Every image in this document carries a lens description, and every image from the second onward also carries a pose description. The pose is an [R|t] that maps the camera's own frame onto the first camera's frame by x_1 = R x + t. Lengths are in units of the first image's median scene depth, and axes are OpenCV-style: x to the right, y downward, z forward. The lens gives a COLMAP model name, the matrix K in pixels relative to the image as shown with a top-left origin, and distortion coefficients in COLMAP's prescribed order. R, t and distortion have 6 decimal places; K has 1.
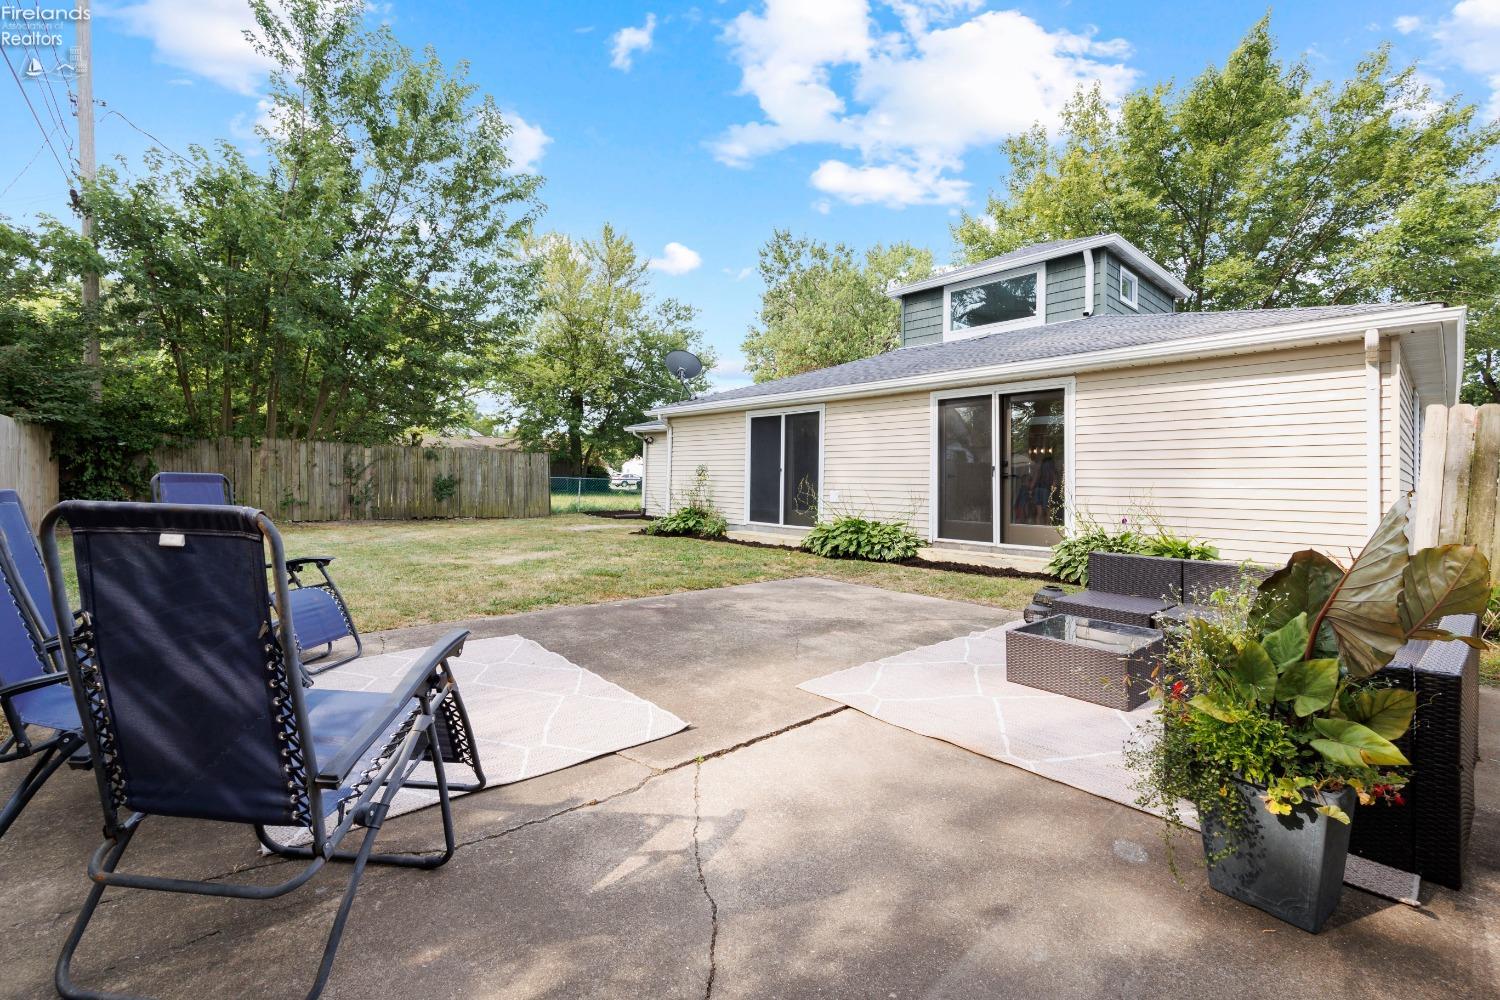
lens RADIAL K [[619.5, 0, 753.9], [0, 619.5, 491.2], [0, 0, 1]] dist [-0.000313, 0.000136]
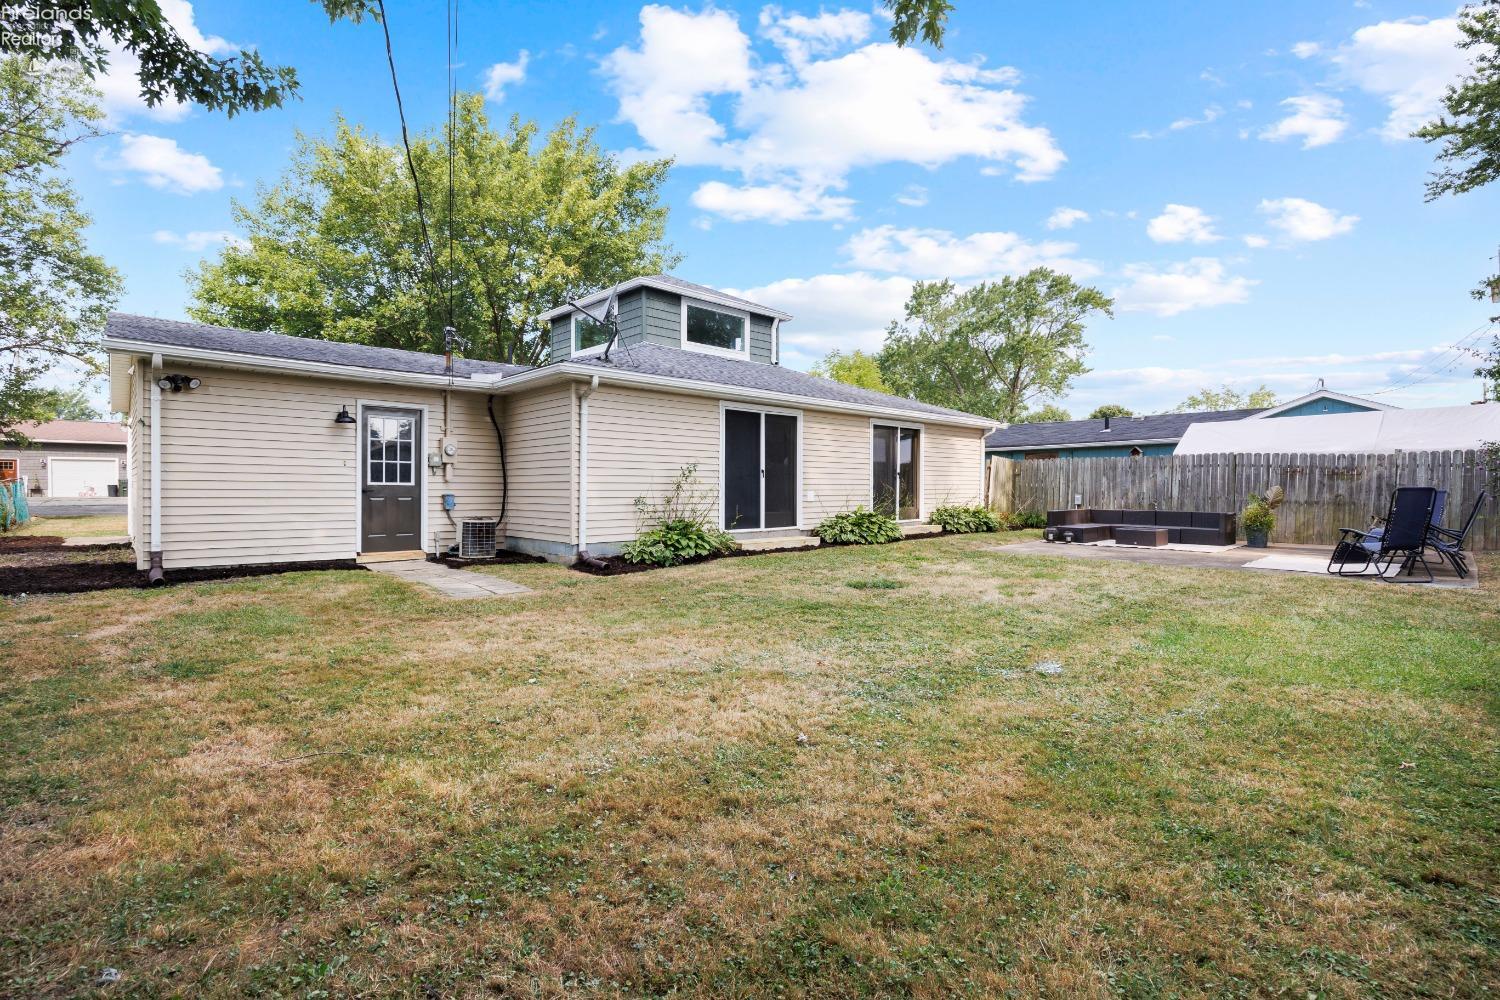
lens RADIAL K [[690.7, 0, 751.0], [0, 690.7, 485.0], [0, 0, 1]] dist [-0.016533, 0.000960]
pose [[-0.021483, -0.021185, 0.999545, -1.013917], [0.009662, 0.999724, 0.021397, -0.035430], [-0.999723, 0.010118, -0.021273, 1.039463]]
